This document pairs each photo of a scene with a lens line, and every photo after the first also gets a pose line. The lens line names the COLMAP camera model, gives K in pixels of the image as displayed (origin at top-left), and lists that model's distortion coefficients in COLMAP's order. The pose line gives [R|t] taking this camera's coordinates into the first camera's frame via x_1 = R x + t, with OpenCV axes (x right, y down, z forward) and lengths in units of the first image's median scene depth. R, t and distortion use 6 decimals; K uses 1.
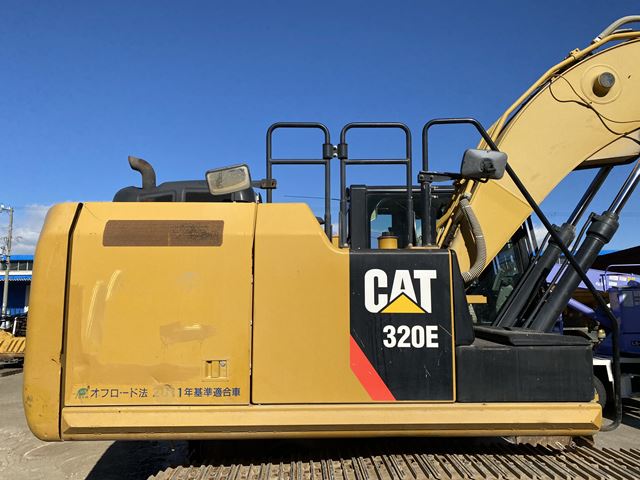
lens RADIAL K [[487.1, 0, 310.1], [0, 487.1, 252.8], [0, 0, 1]] dist [0.032757, -0.021399]
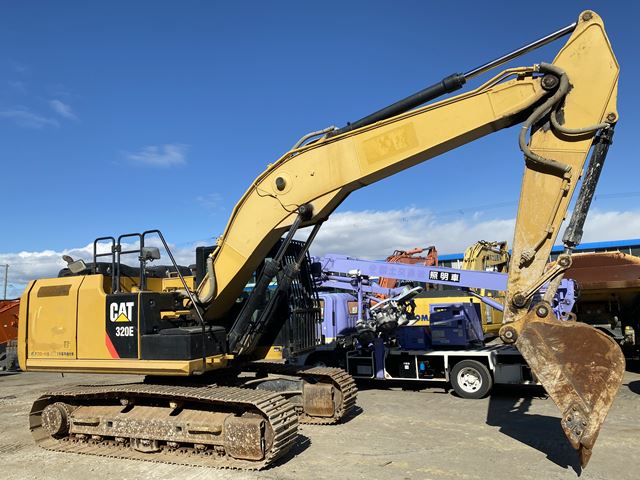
lens RADIAL K [[487.1, 0, 319.7], [0, 487.1, 241.2], [0, 0, 1]] dist [0.032757, -0.021399]
pose [[0.901935, -0.085267, -0.423371, 2.082044], [0.090789, 0.995845, -0.007149, -0.158053], [0.422221, -0.031989, 0.905928, -0.723051]]
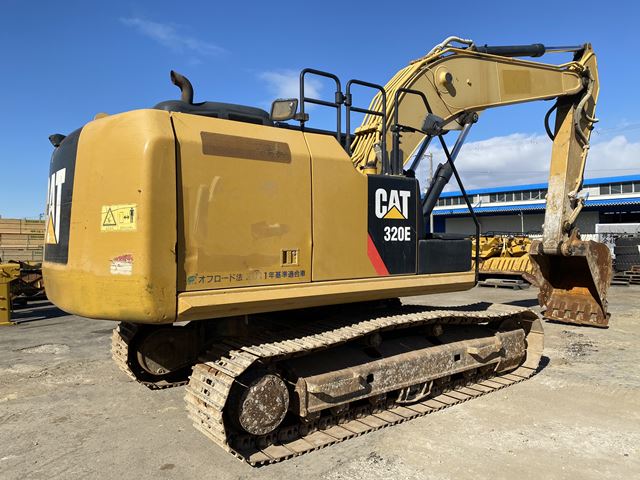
lens RADIAL K [[487.1, 0, 322.7], [0, 487.1, 242.6], [0, 0, 1]] dist [0.032757, -0.021399]
pose [[0.819794, -0.005076, 0.572635, -0.862223], [-0.063414, 0.993006, 0.099587, 0.060775], [-0.569136, -0.117954, 0.813739, -0.116173]]
